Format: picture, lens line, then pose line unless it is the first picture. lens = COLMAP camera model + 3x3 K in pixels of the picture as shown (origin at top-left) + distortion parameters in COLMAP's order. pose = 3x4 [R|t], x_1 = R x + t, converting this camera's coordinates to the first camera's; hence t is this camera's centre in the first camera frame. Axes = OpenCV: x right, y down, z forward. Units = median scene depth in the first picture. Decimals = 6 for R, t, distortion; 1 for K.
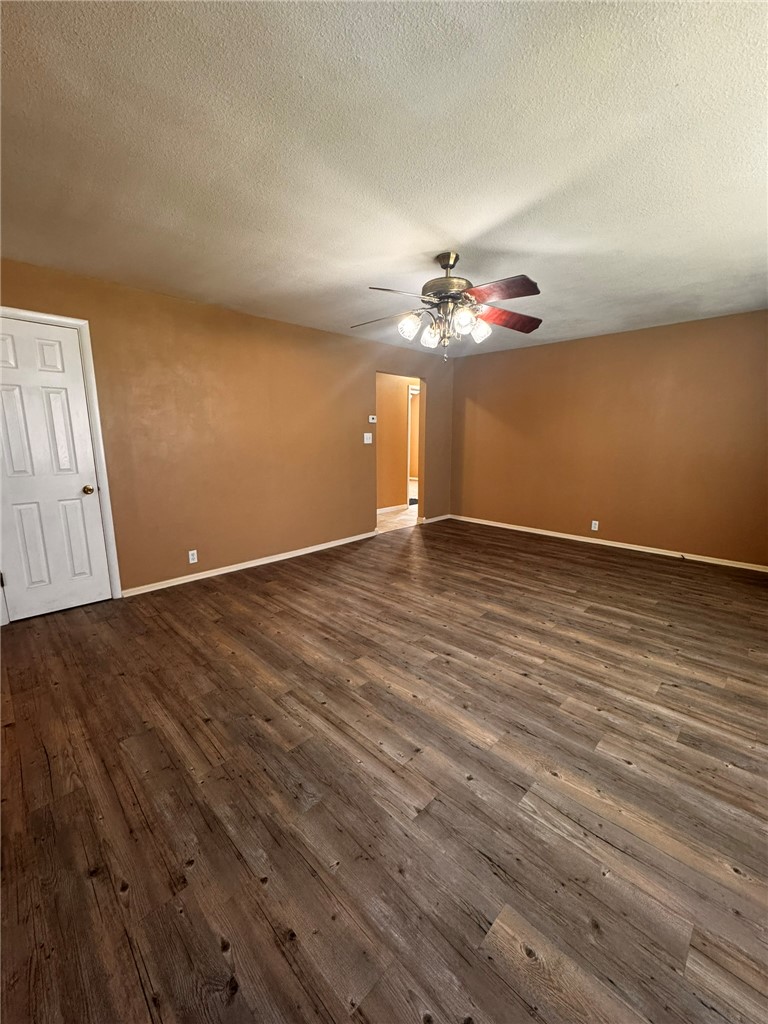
lens RADIAL K [[407.6, 0, 384.0], [0, 407.6, 512.0], [0, 0, 1]] dist [-0.003226, 0.000275]
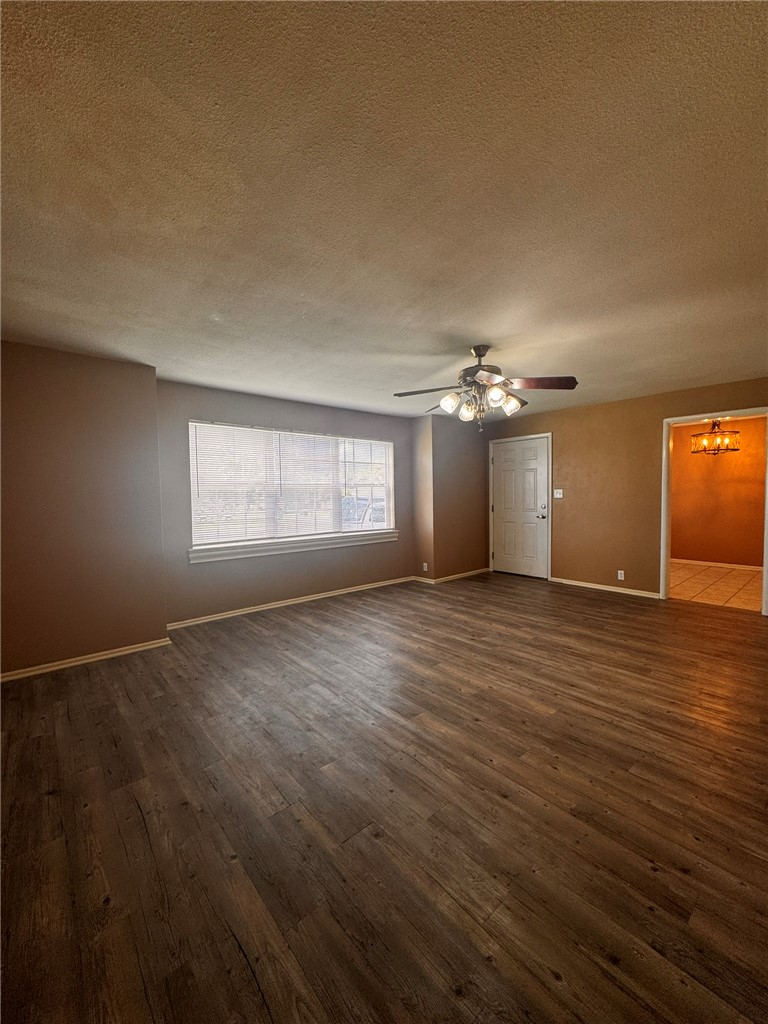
lens RADIAL K [[407.6, 0, 384.0], [0, 407.6, 512.0], [0, 0, 1]] dist [-0.003226, 0.000275]
pose [[-0.996995, 0.012259, 0.076486, 0.326686], [0.029644, 0.972617, 0.230516, -0.404618], [-0.071565, 0.232090, -0.970058, 2.129464]]
